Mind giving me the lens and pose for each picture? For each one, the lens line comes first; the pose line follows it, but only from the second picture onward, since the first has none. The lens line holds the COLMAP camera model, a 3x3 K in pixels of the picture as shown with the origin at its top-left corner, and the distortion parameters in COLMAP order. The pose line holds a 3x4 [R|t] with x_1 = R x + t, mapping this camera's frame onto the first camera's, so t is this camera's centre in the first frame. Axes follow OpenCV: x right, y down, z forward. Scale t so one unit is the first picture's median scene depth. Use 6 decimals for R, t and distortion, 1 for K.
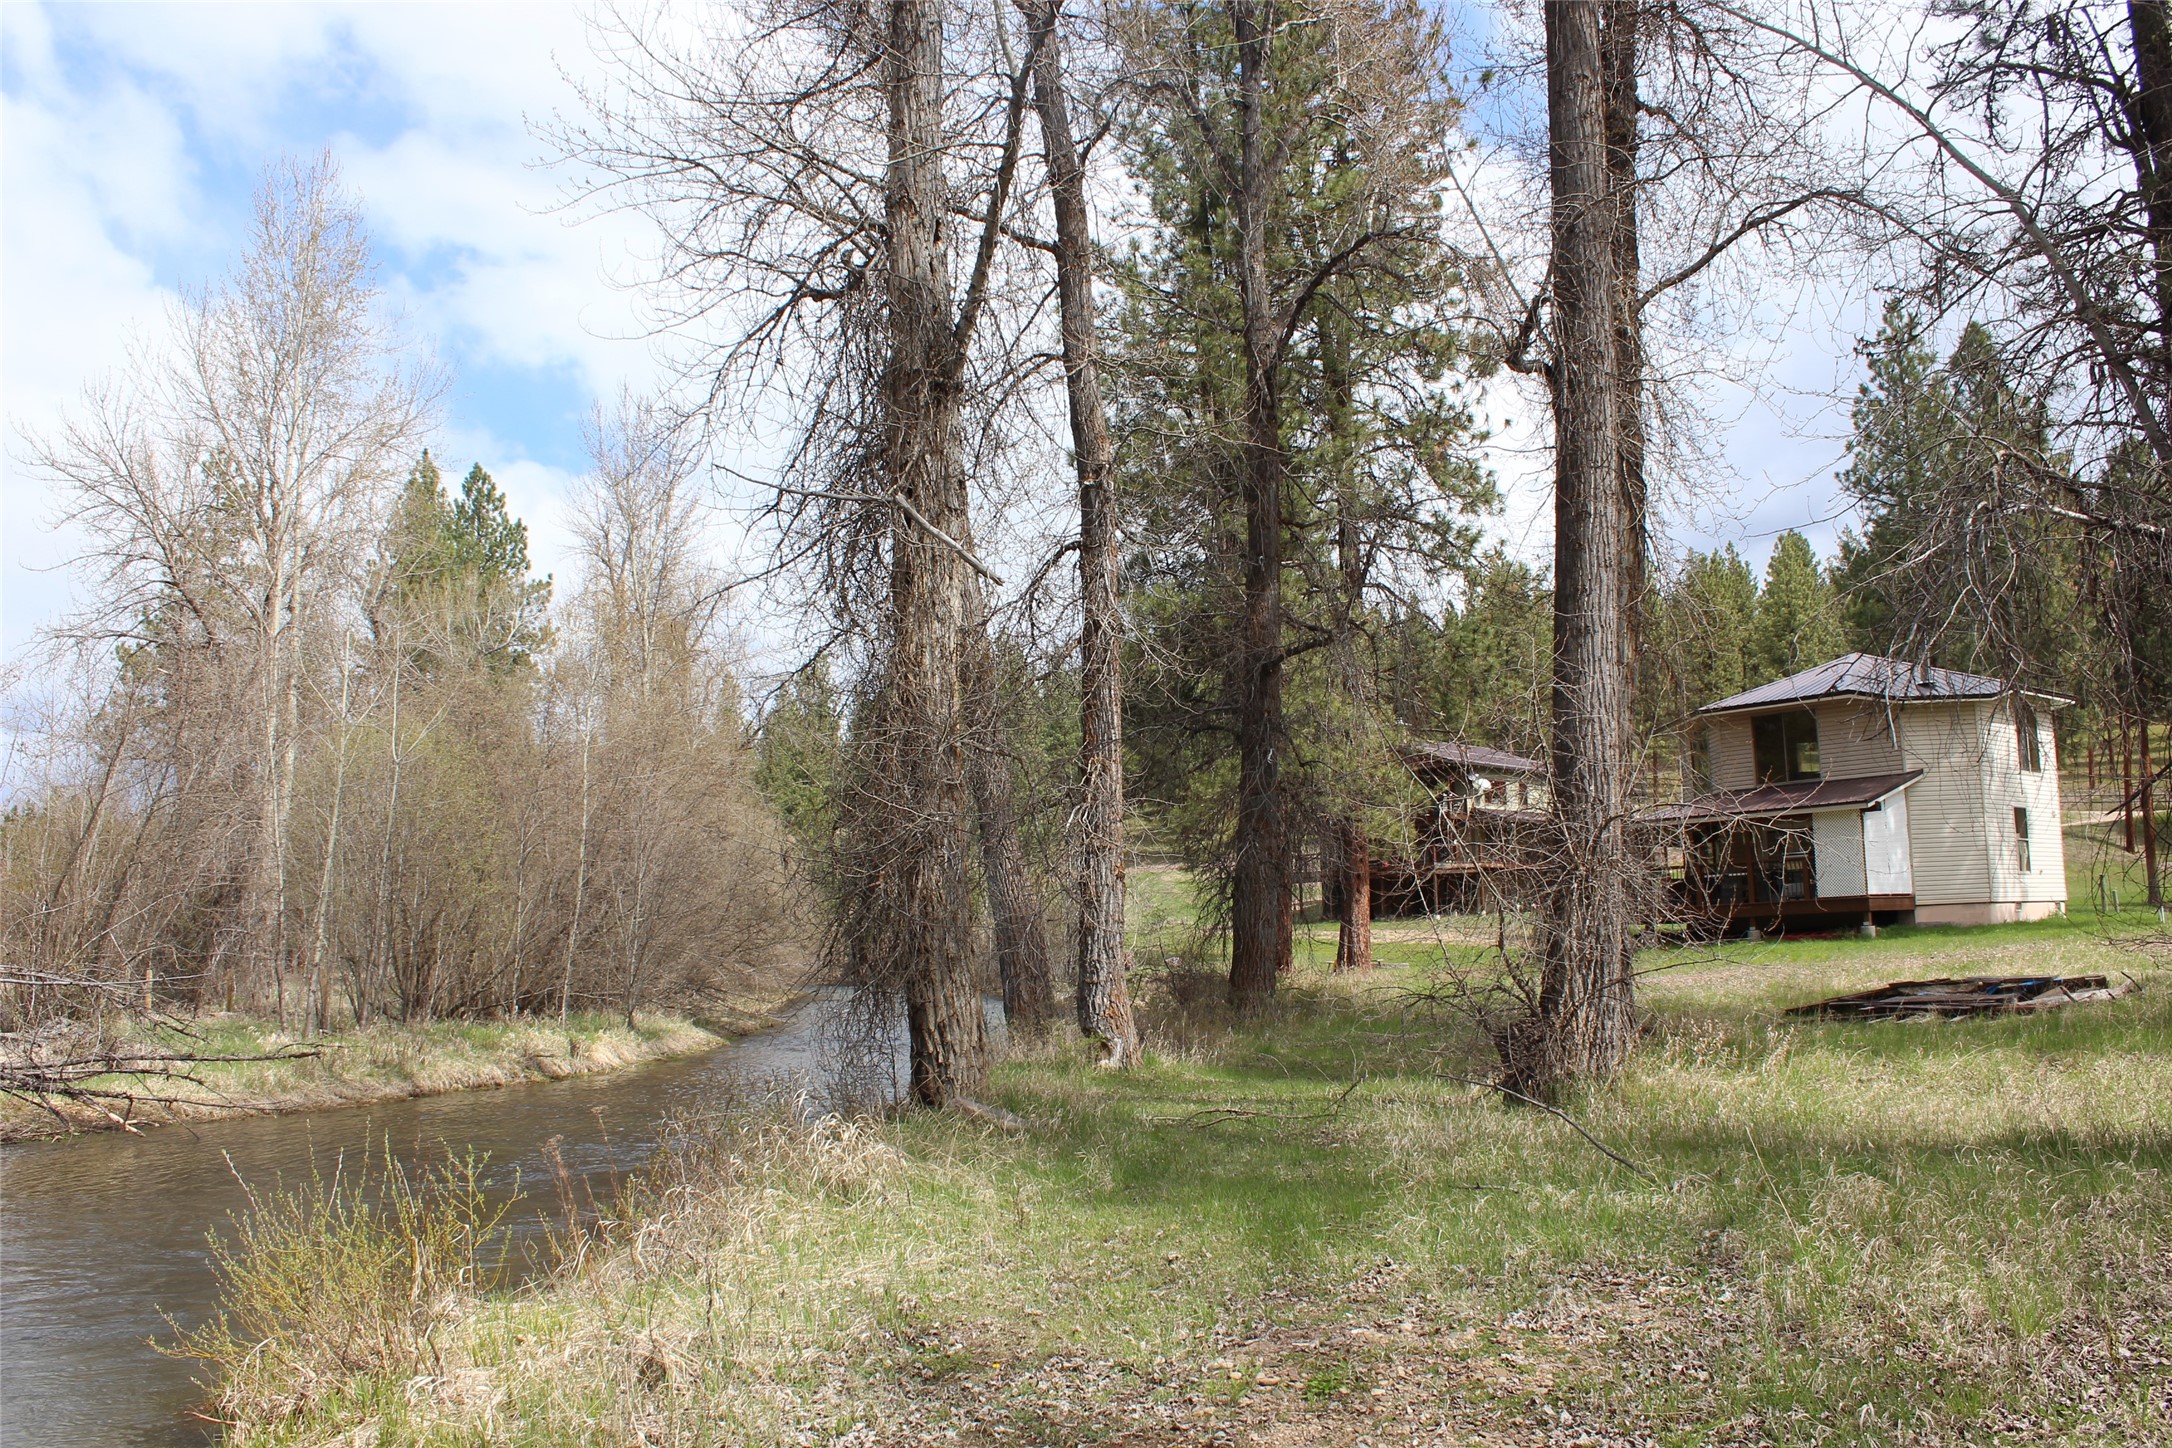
lens RADIAL K [[1797.6, 0, 1086.0], [0, 1797.6, 724.0], [0, 0, 1]] dist [-0.163703, 0.151893]
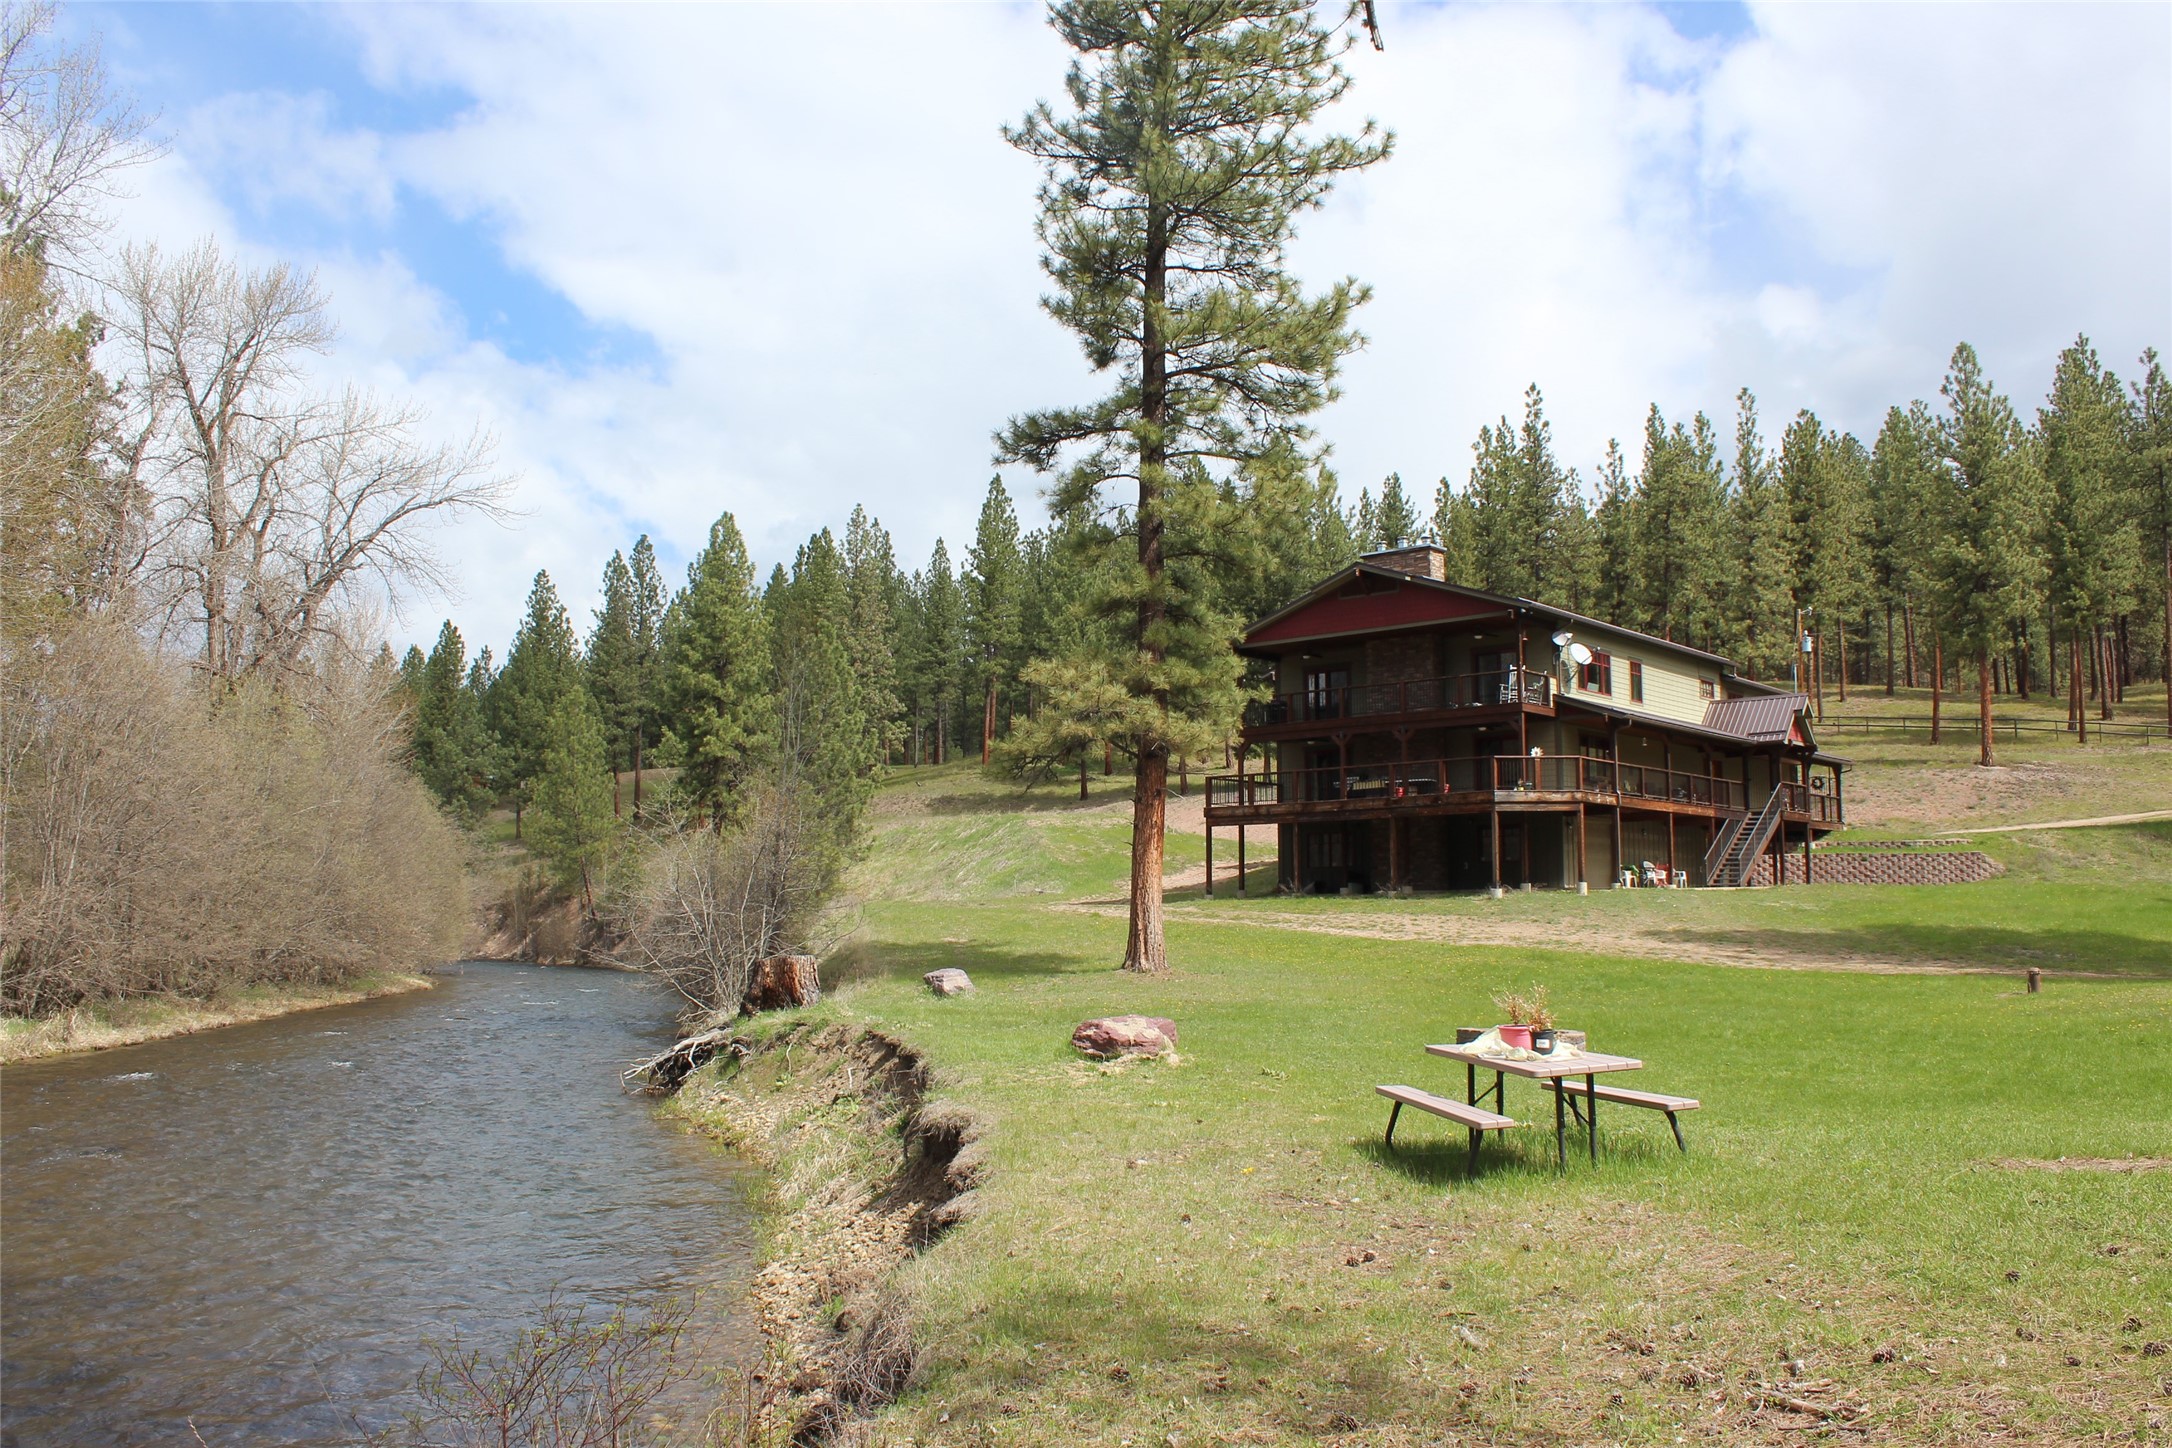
lens RADIAL K [[1774.4, 0, 1087.7], [0, 1774.4, 763.6], [0, 0, 1]] dist [-0.174273, 0.133782]
pose [[0.998836, 0.028056, 0.039238, 0.115911], [-0.029455, 0.998934, 0.035540, 0.120363], [-0.038199, -0.036654, 0.998598, 1.054375]]
